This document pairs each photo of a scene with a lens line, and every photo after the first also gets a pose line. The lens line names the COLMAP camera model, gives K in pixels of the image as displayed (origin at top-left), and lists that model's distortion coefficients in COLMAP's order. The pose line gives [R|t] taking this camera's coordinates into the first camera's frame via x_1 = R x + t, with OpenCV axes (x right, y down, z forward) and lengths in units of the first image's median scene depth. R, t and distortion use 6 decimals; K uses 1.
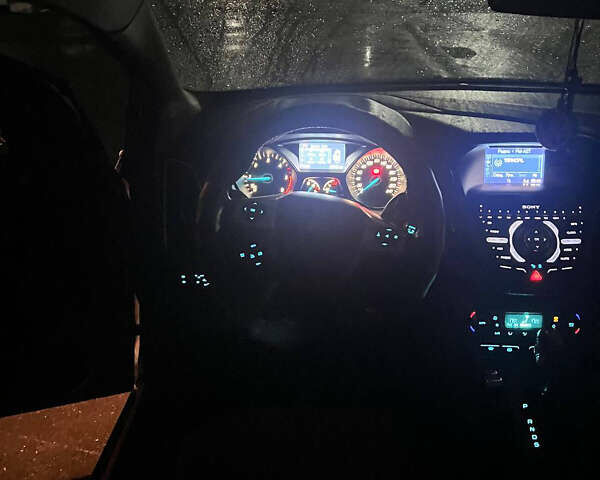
lens RADIAL K [[594.8, 0, 301.7], [0, 594.8, 242.2], [0, 0, 1]] dist [0.142973, -0.312960]
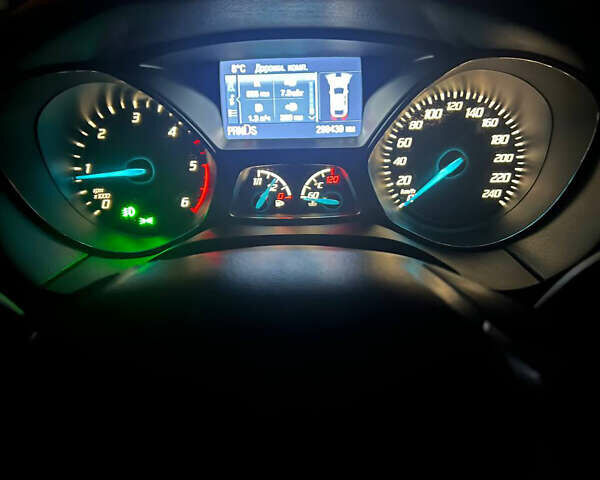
lens RADIAL K [[594.8, 0, 301.7], [0, 594.8, 242.2], [0, 0, 1]] dist [0.142973, -0.312960]
pose [[0.999073, -0.042767, 0.004901, 0.036480], [0.042483, 0.997944, 0.047996, -0.085004], [-0.006944, -0.047744, 0.998835, 0.701817]]
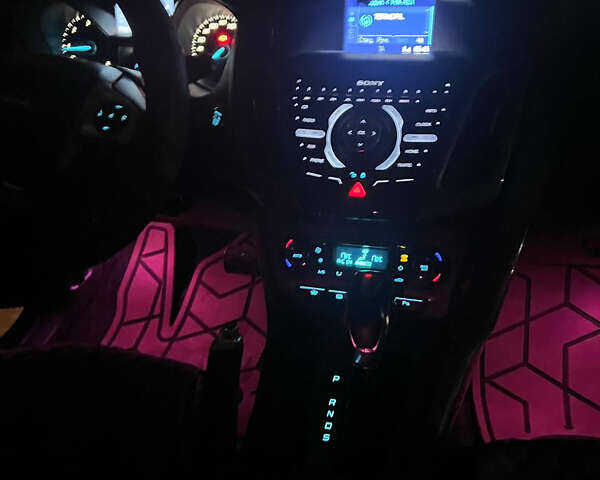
lens RADIAL K [[594.8, 0, 301.7], [0, 594.8, 242.2], [0, 0, 1]] dist [0.142973, -0.312960]
pose [[0.976716, 0.069256, -0.203052, 0.408692], [-0.042750, 0.990309, 0.132135, 0.025522], [0.210236, -0.120378, 0.970211, 0.310020]]
